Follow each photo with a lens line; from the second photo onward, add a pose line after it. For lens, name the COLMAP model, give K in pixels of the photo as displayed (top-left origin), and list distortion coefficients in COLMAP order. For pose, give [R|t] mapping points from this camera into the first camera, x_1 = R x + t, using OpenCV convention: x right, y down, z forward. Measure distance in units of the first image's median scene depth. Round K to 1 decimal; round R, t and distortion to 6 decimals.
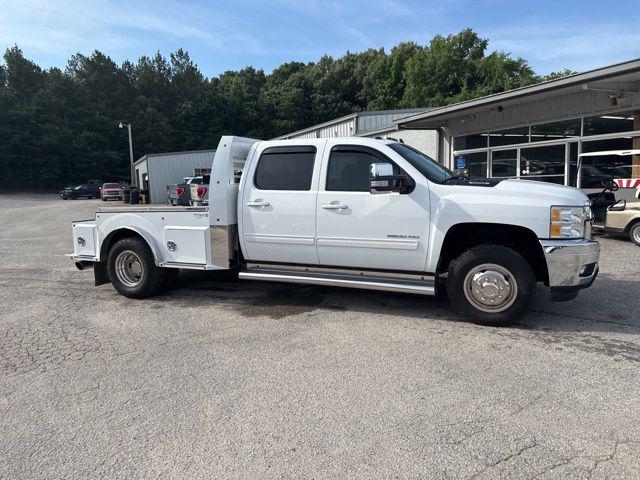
lens RADIAL K [[451.0, 0, 322.3], [0, 451.0, 236.7], [0, 0, 1]] dist [0.044816, -0.055086]
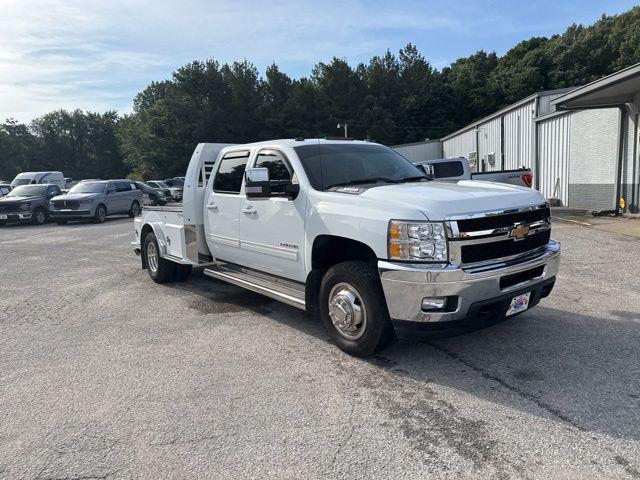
lens RADIAL K [[451.3, 0, 322.7], [0, 451.3, 240.1], [0, 0, 1]] dist [0.040953, -0.048577]
pose [[0.871665, 0.054484, -0.487065, 0.230110], [-0.042060, 0.998451, 0.036416, -0.016006], [0.488294, -0.011256, 0.872606, 0.070937]]
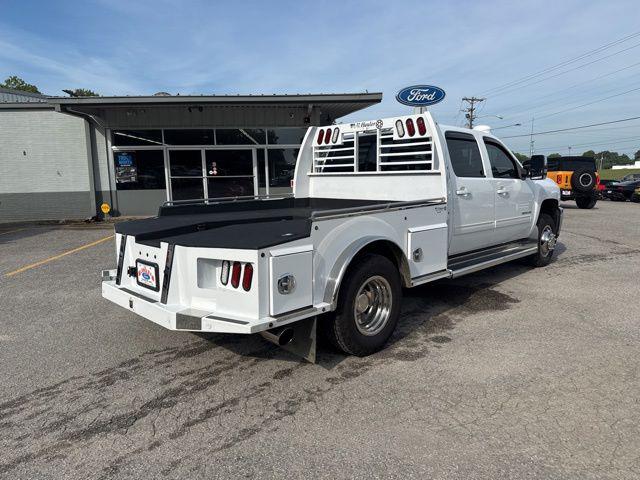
lens RADIAL K [[451.9, 0, 322.6], [0, 451.9, 236.3], [0, 0, 1]] dist [0.037814, -0.046466]
pose [[0.377934, -0.104293, 0.919940, -0.416442], [0.117977, 0.990960, 0.063876, -0.028873], [-0.918285, 0.084391, 0.386821, 0.341606]]
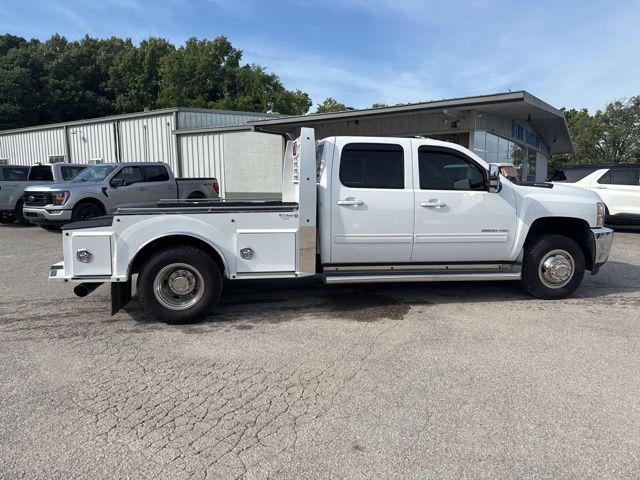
lens RADIAL K [[451.0, 0, 322.3], [0, 451.0, 236.7], [0, 0, 1]] dist [0.044816, -0.055086]
pose [[0.845840, -0.039236, 0.531991, -0.260748], [0.043464, 0.999045, 0.004578, -0.003066], [-0.531662, 0.019250, 0.846738, 0.087790]]
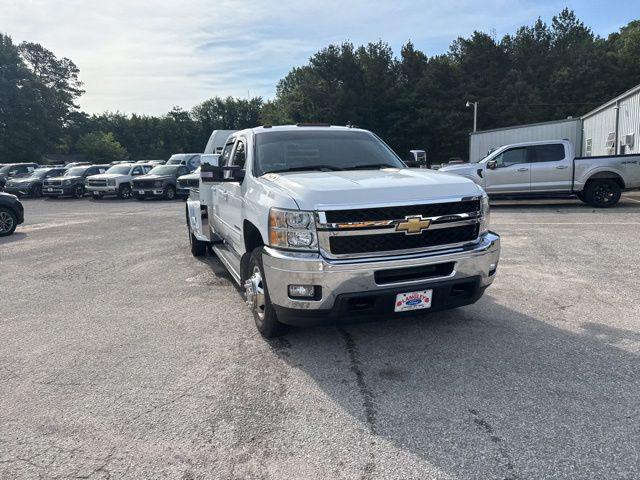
lens RADIAL K [[451.3, 0, 322.7], [0, 451.3, 240.1], [0, 0, 1]] dist [0.040953, -0.048577]
pose [[0.688152, 0.120656, -0.715464, 0.339433], [-0.077685, 0.992661, 0.092683, -0.026591], [0.721396, -0.008199, 0.692474, 0.145188]]
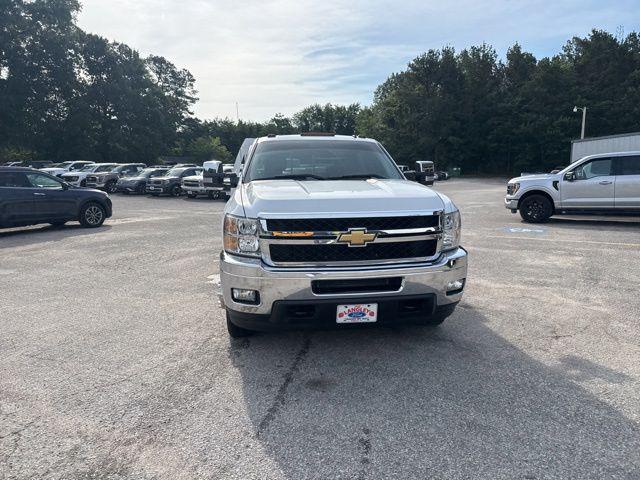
lens RADIAL K [[451.0, 0, 322.3], [0, 451.0, 236.7], [0, 0, 1]] dist [0.044816, -0.055086]
pose [[0.518052, 0.140781, -0.843684, 0.391312], [-0.114284, 0.988911, 0.094840, -0.036858], [0.847680, 0.047287, 0.528396, 0.203510]]
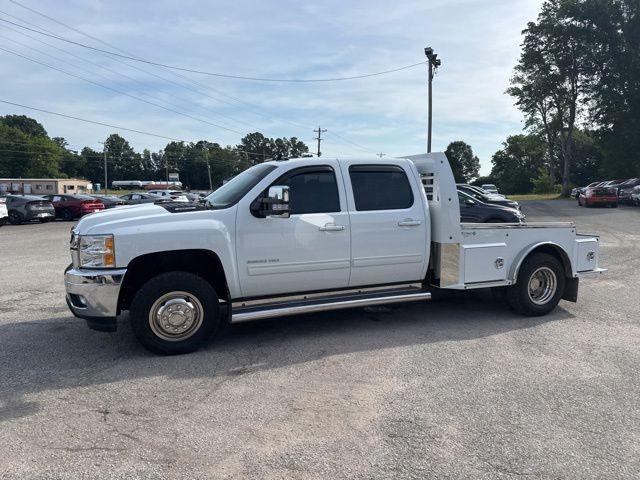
lens RADIAL K [[445.4, 0, 321.5], [0, 445.4, 239.1], [0, 0, 1]] dist [0.052345, -0.059964]
pose [[-0.713109, 0.100771, -0.693772, 0.302994], [-0.070831, 0.974195, 0.214307, -0.104224], [0.697465, 0.201965, -0.687570, 0.702839]]
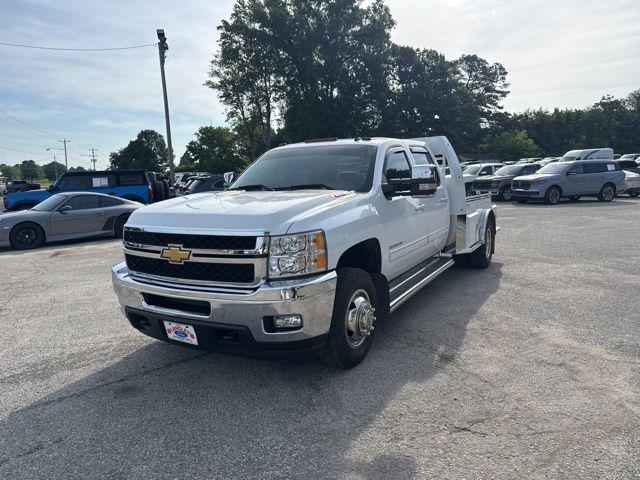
lens RADIAL K [[448.1, 0, 321.0], [0, 448.1, 236.7], [0, 0, 1]] dist [0.044277, -0.054990]
pose [[-0.127341, 0.161857, -0.978563, 0.415362], [-0.091030, 0.980524, 0.174027, -0.071649], [0.987673, 0.111240, -0.110127, 0.440869]]
